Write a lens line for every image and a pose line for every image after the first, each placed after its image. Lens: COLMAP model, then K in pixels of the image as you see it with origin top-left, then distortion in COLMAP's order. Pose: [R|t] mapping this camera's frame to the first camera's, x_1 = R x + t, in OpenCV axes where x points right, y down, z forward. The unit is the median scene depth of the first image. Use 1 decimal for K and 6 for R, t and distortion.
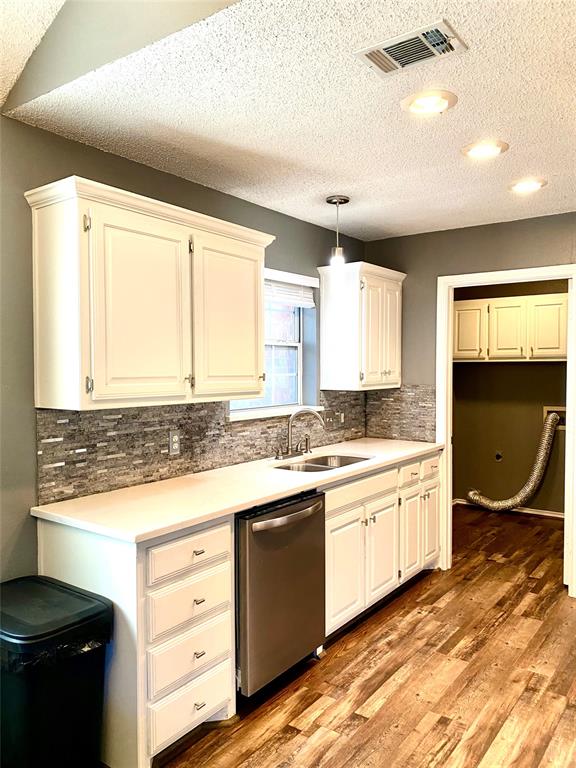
lens RADIAL K [[588.8, 0, 293.0], [0, 588.8, 388.9], [0, 0, 1]] dist [0.039527, -0.046704]
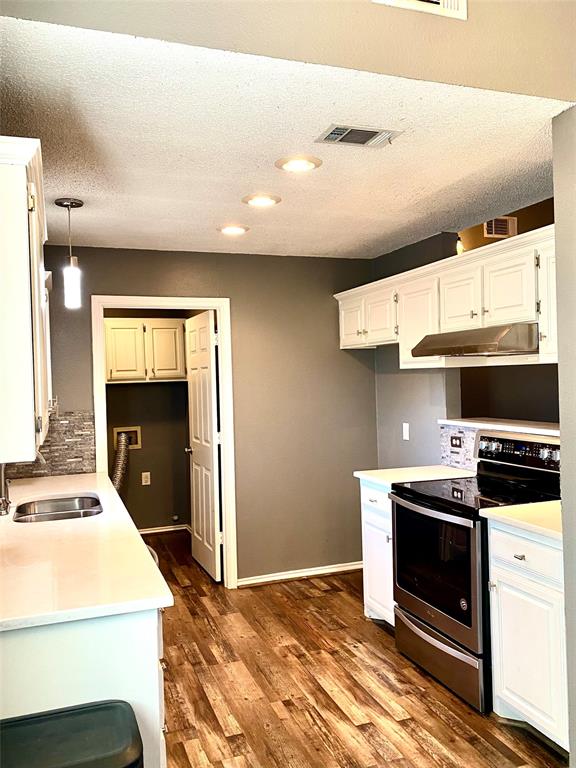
lens RADIAL K [[668.9, 0, 290.2], [0, 668.9, 382.3], [0, 0, 1]] dist [-0.012470, 0.017625]
pose [[0.558014, -0.025365, 0.829444, -0.654409], [0.067742, 0.997589, -0.015066, -0.019202], [-0.827062, 0.064595, 0.558387, 0.218562]]
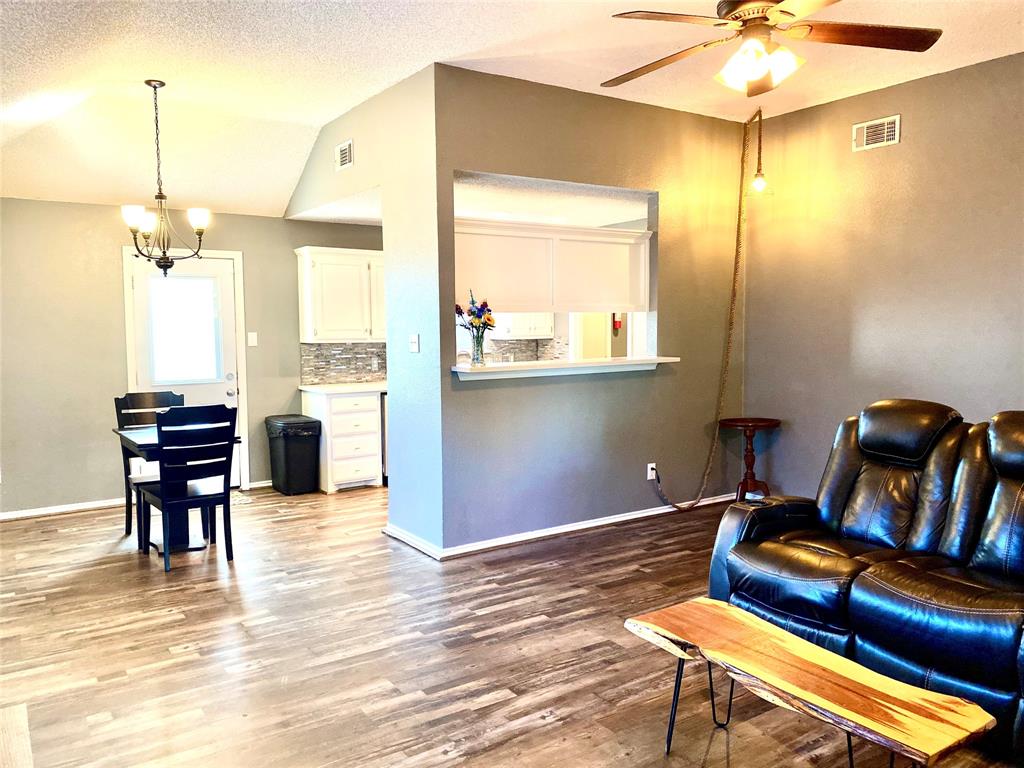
lens RADIAL K [[785.1, 0, 513.1], [0, 785.1, 387.4], [0, 0, 1]] dist [0.039527, -0.046704]
pose [[0.938398, 0.024785, -0.344667, 1.134833], [-0.010182, 0.998975, 0.044114, 0.050472], [0.345407, -0.037887, 0.937688, -1.288798]]
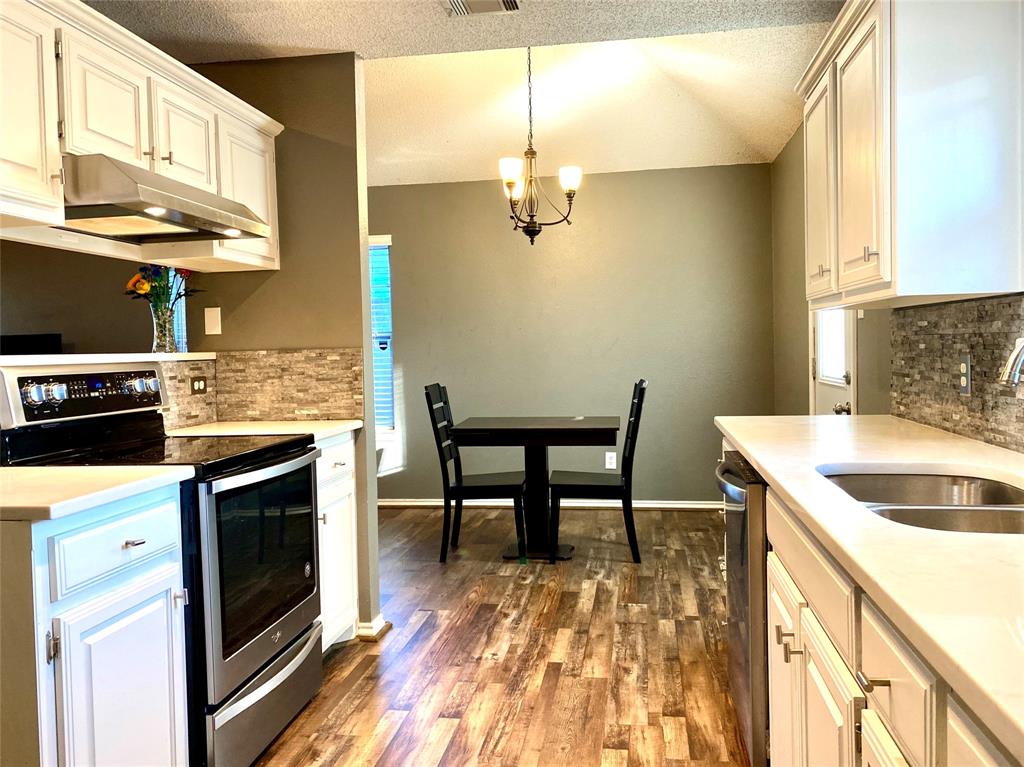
lens RADIAL K [[785.1, 0, 521.7], [0, 785.1, 381.0], [0, 0, 1]] dist [0.039527, -0.046704]
pose [[-0.884346, 0.039821, -0.465131, 0.548802], [0.001361, 0.996571, 0.082730, 0.032816], [0.466831, 0.072529, -0.881367, 1.511532]]
